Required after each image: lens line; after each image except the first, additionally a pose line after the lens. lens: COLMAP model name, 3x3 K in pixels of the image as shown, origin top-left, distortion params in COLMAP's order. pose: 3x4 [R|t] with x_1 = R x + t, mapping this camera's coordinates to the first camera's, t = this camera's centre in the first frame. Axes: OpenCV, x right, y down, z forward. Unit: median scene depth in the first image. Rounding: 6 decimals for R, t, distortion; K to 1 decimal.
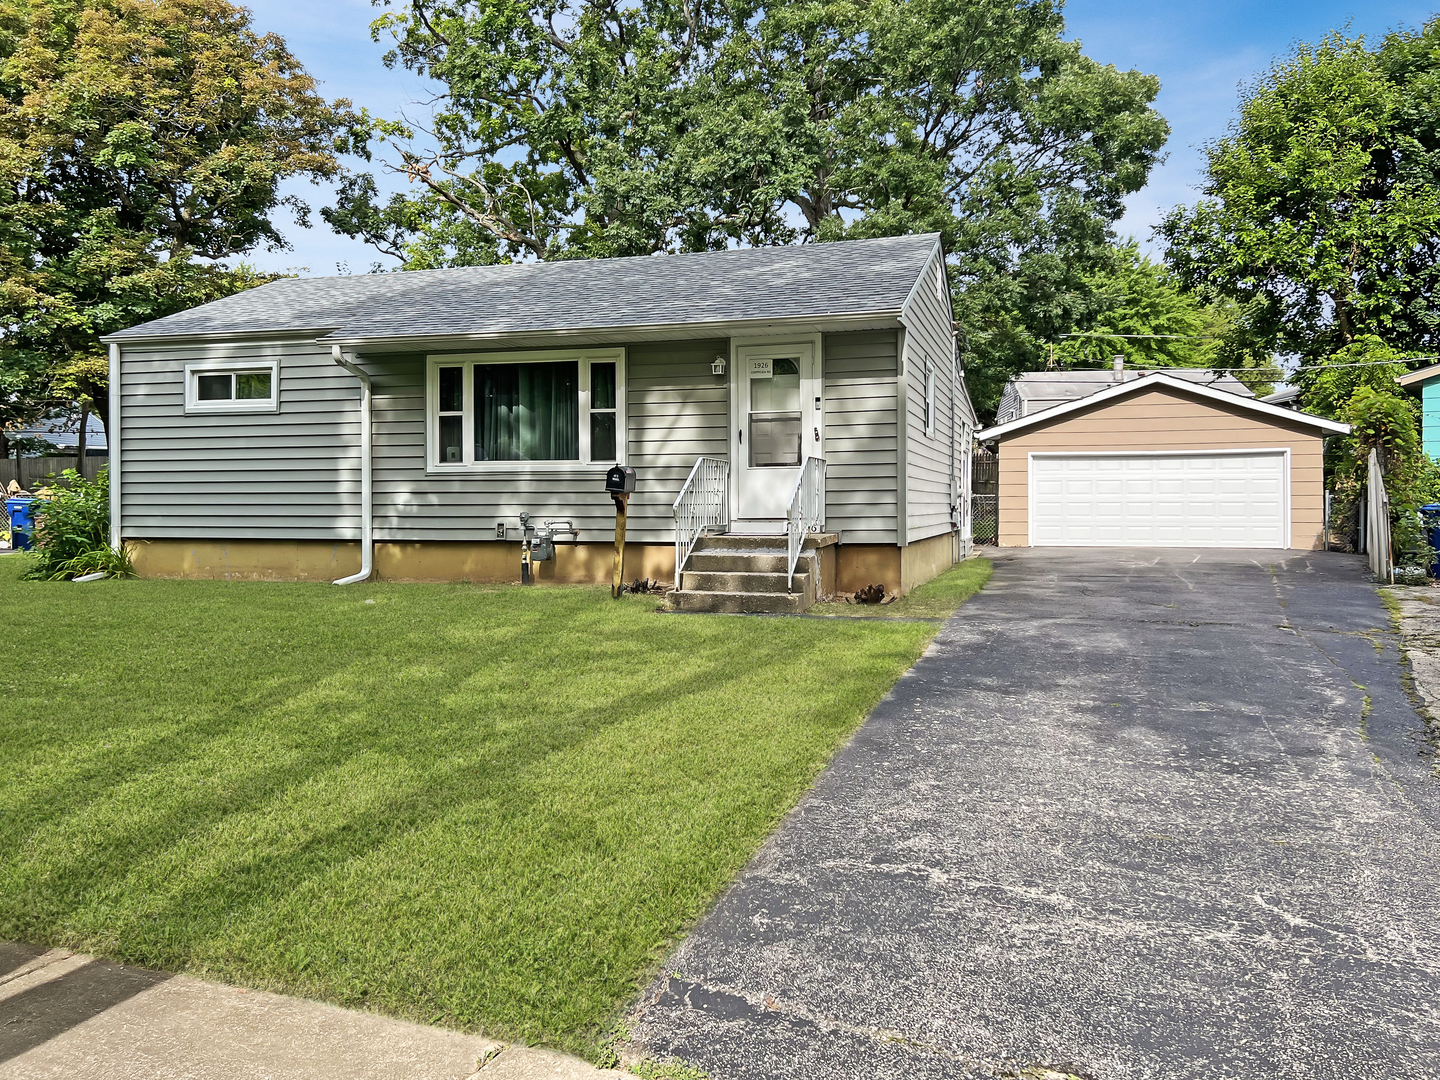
lens RADIAL K [[1126.9, 0, 720.0], [0, 1126.9, 540.0], [0, 0, 1]] dist [0.116032, -0.301651]
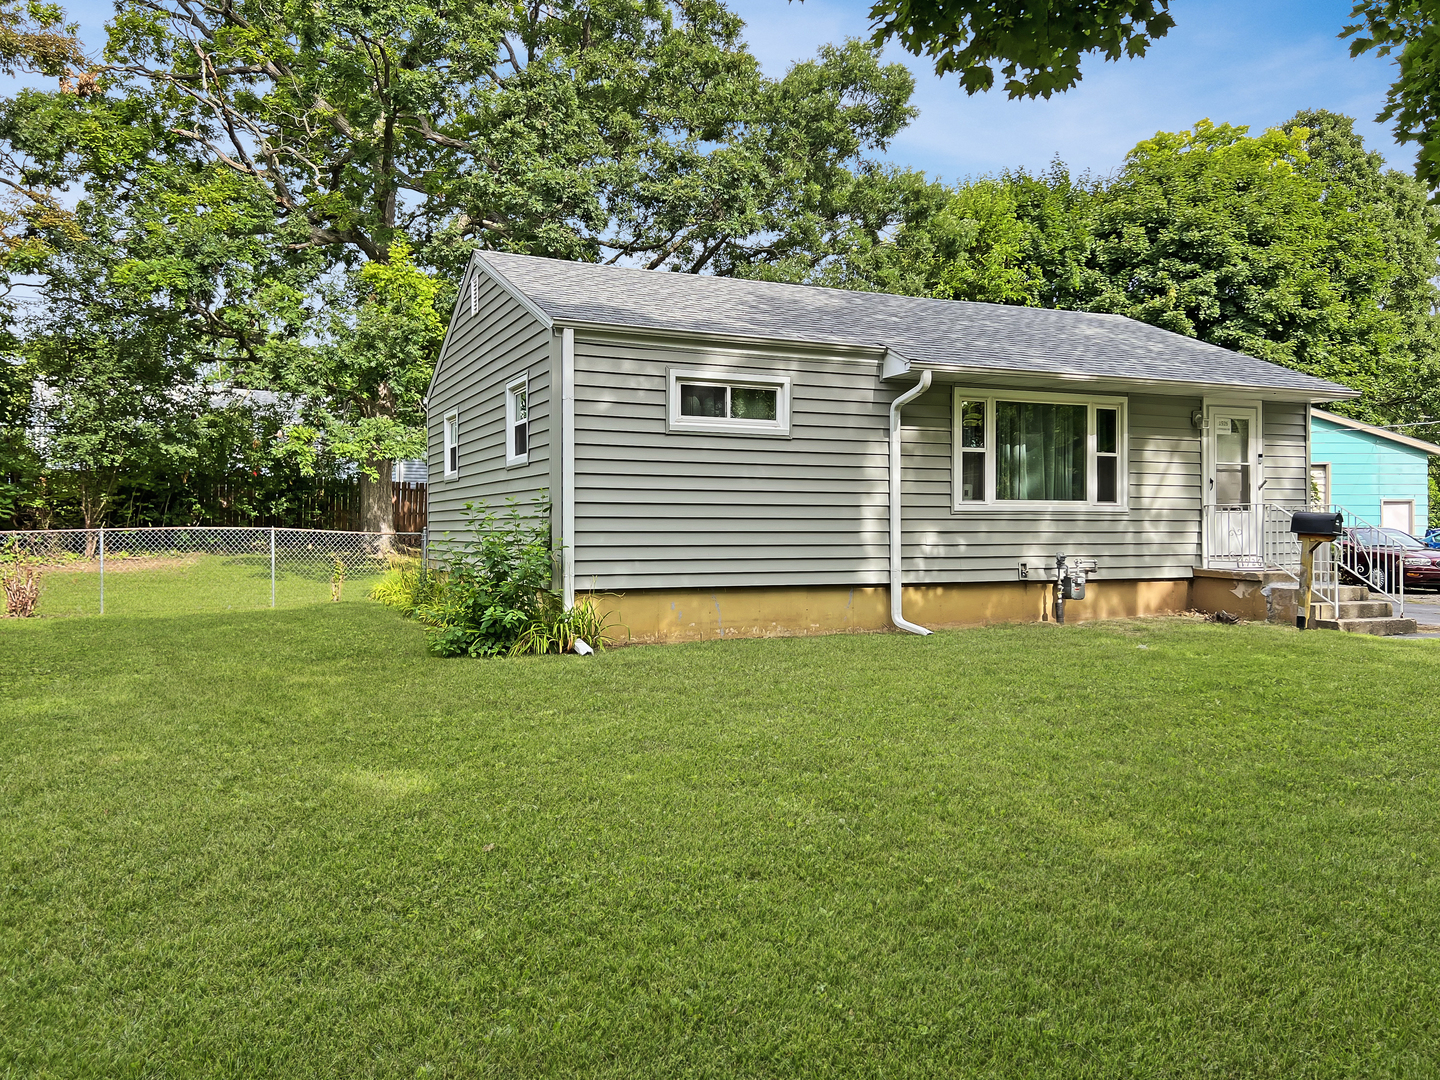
lens RADIAL K [[1126.9, 0, 720.0], [0, 1126.9, 540.0], [0, 0, 1]] dist [0.116032, -0.301651]
pose [[0.761509, -0.004830, 0.648137, -1.025878], [0.014880, 0.999839, -0.010033, -0.028734], [-0.647984, 0.017285, 0.761458, 0.411160]]
